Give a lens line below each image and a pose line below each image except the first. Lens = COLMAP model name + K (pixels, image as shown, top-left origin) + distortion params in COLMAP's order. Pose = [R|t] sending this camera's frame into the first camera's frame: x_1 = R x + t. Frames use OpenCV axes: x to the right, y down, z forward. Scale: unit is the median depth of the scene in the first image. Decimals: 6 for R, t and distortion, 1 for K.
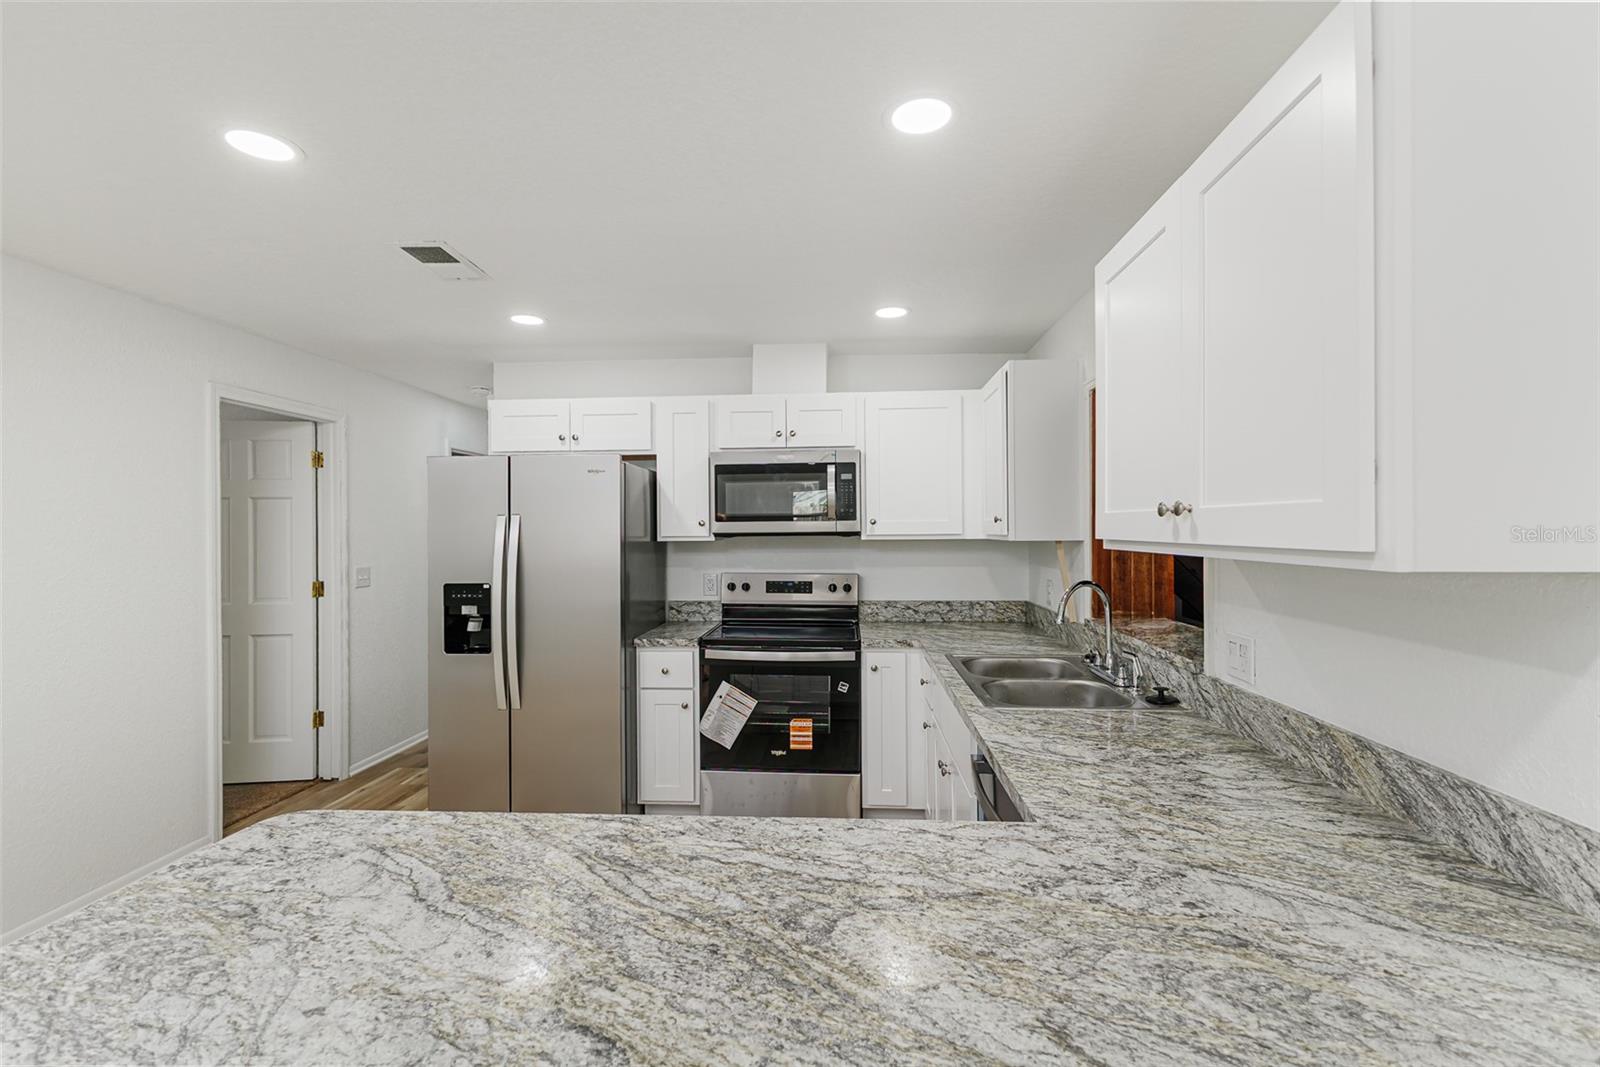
lens RADIAL K [[707.0, 0, 799.8], [0, 707.0, 528.3], [0, 0, 1]] dist [0.011603, -0.000991]
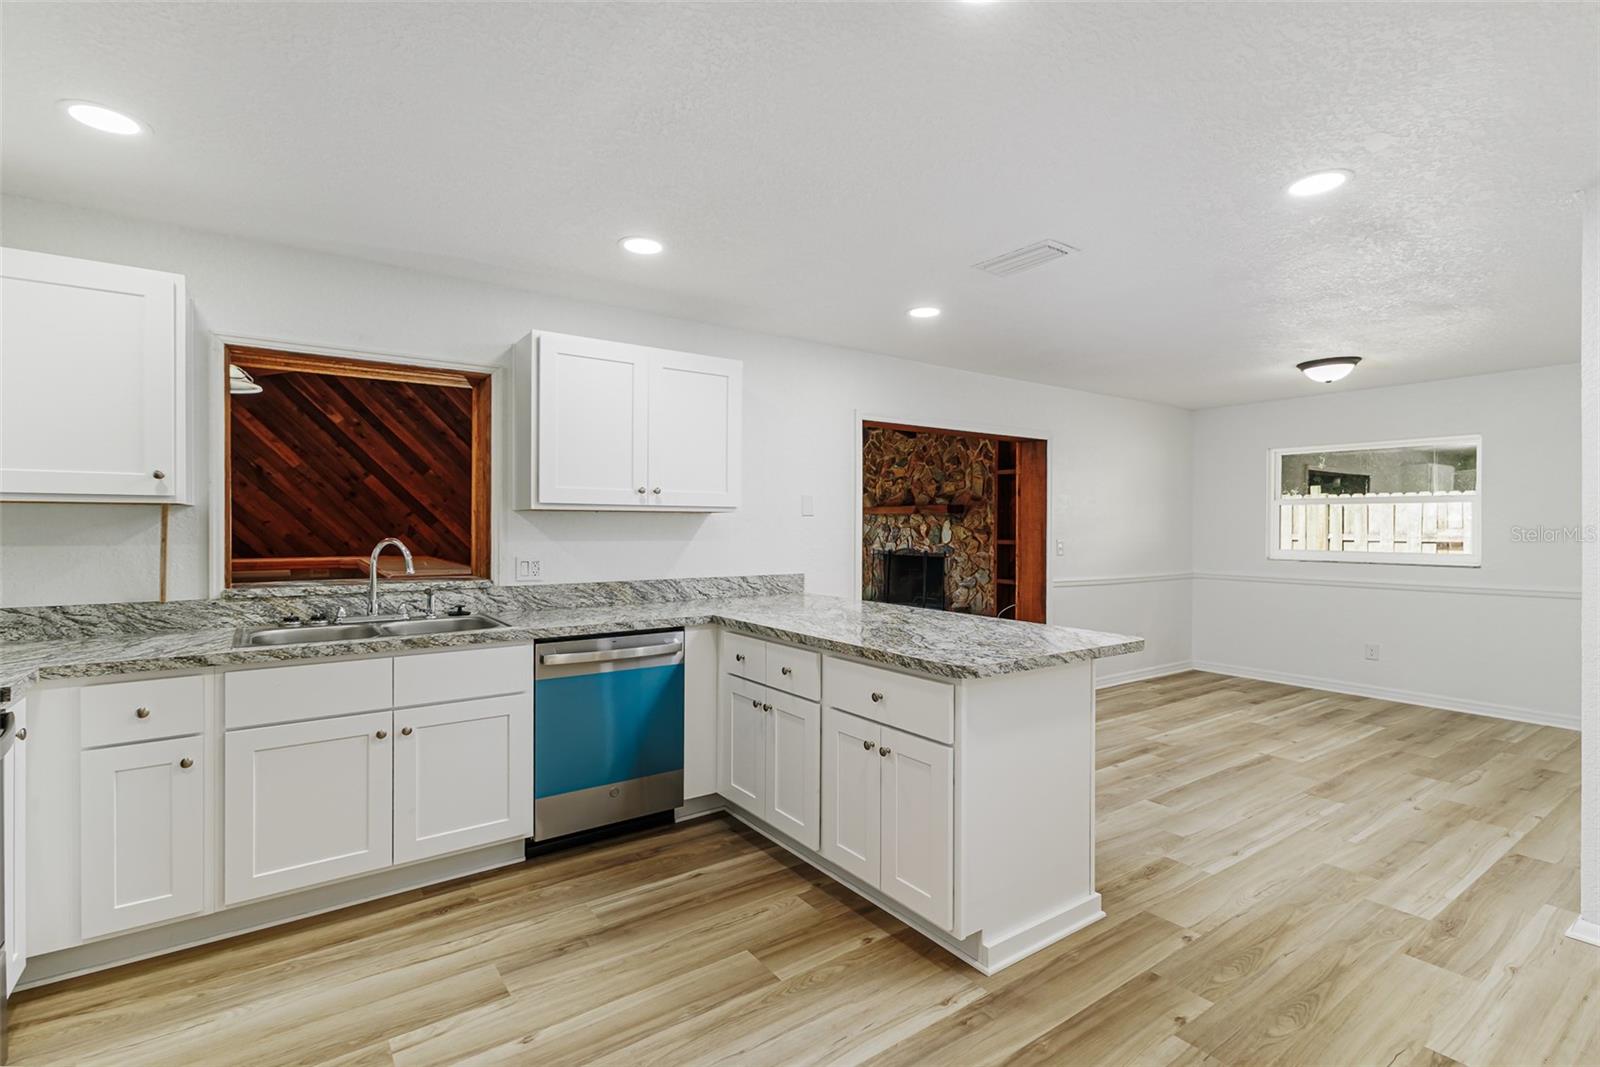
lens RADIAL K [[735.6, 0, 731.0], [0, 735.6, 535.9], [0, 0, 1]] dist [0.003506, -0.000898]
pose [[-0.579154, -0.001584, 0.815217, -0.626028], [0.005659, 0.999966, 0.005963, 0.043234], [-0.815198, 0.008067, -0.579125, 0.847958]]
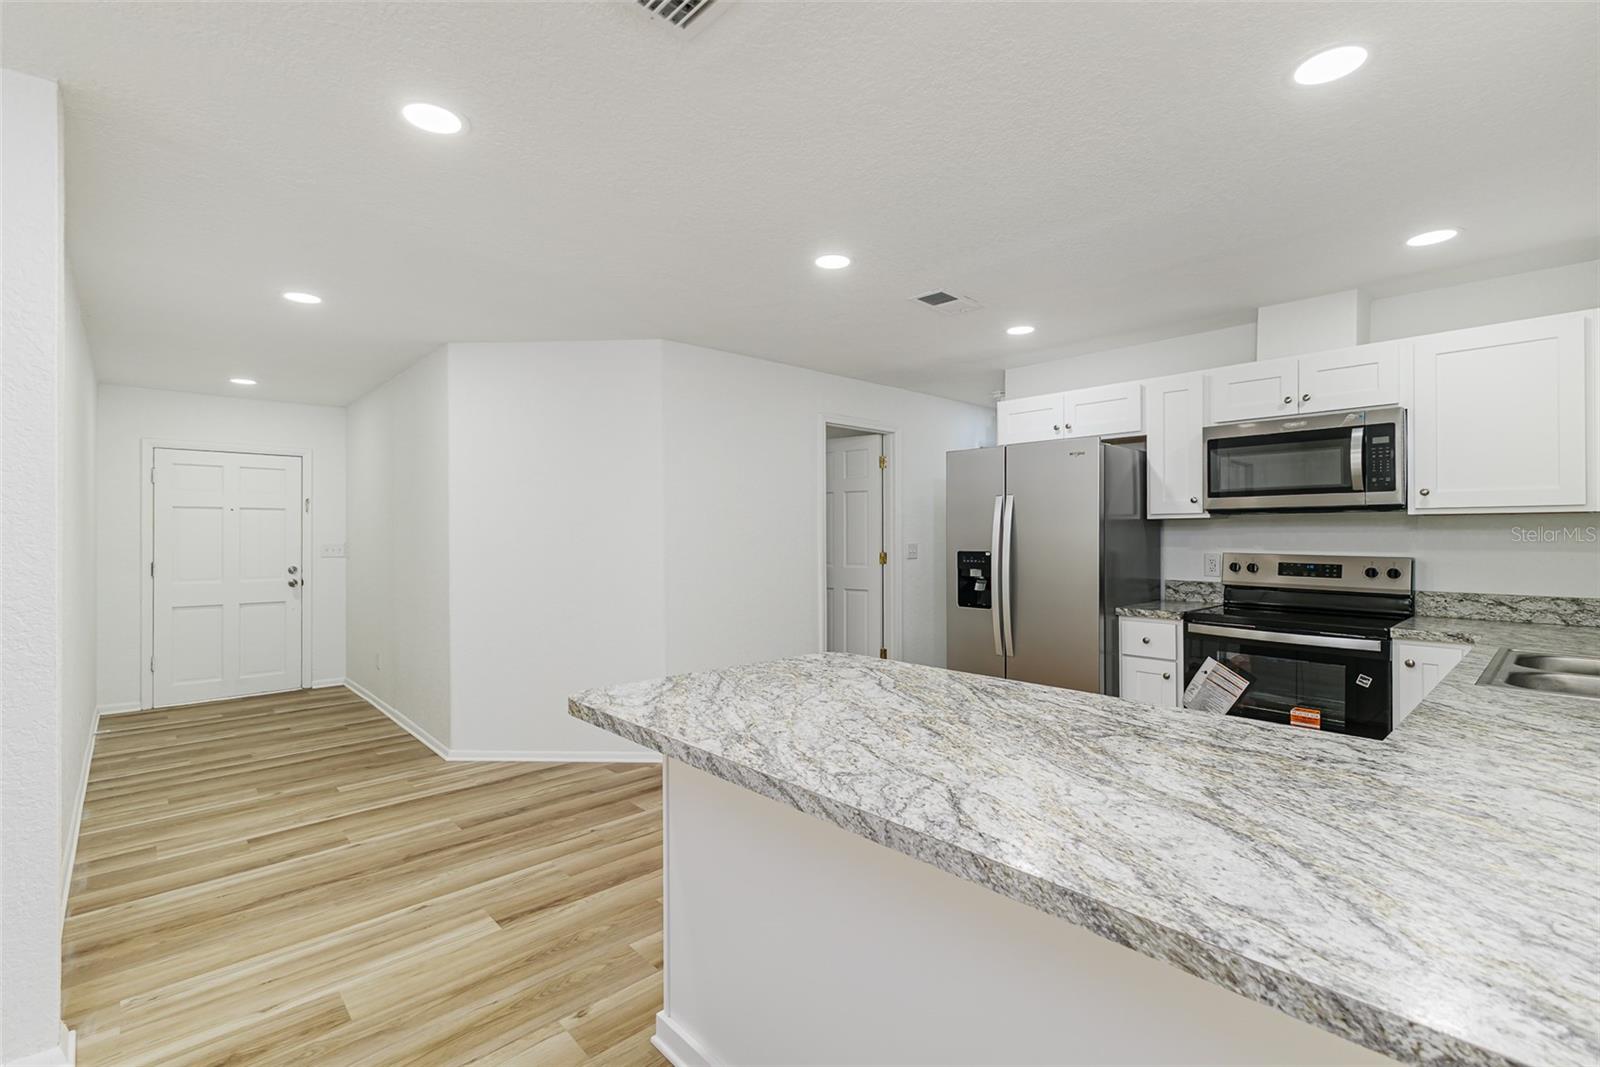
lens RADIAL K [[719.1, 0, 787.8], [0, 719.1, 529.9], [0, 0, 1]] dist [0.011964, -0.000256]
pose [[0.725738, 0.002988, -0.687965, 0.148544], [-0.002774, 0.999995, 0.001416, 0.035979], [0.687966, 0.000881, 0.725742, -0.129199]]
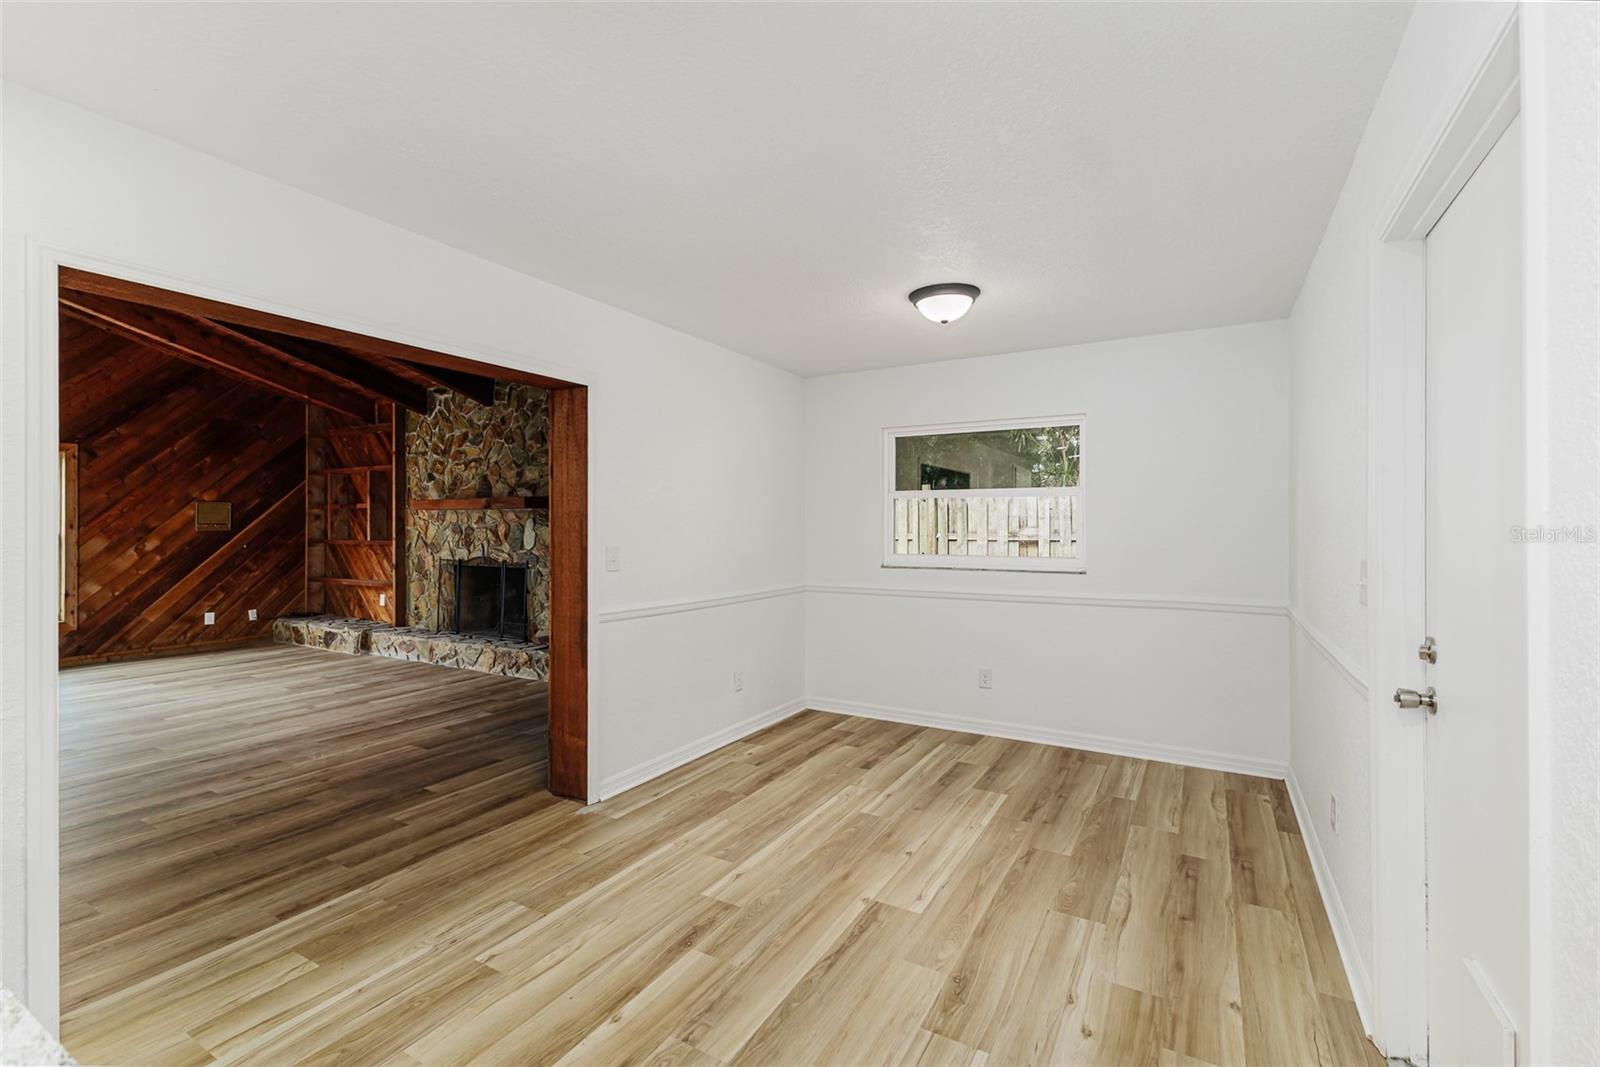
lens RADIAL K [[719.1, 0, 787.8], [0, 719.1, 529.9], [0, 0, 1]] dist [0.011964, -0.000256]
pose [[-0.891920, 0.007583, 0.452130, -0.418067], [0.009855, 0.999948, 0.002670, 0.040428], [-0.452086, 0.006837, -0.891948, 0.164339]]
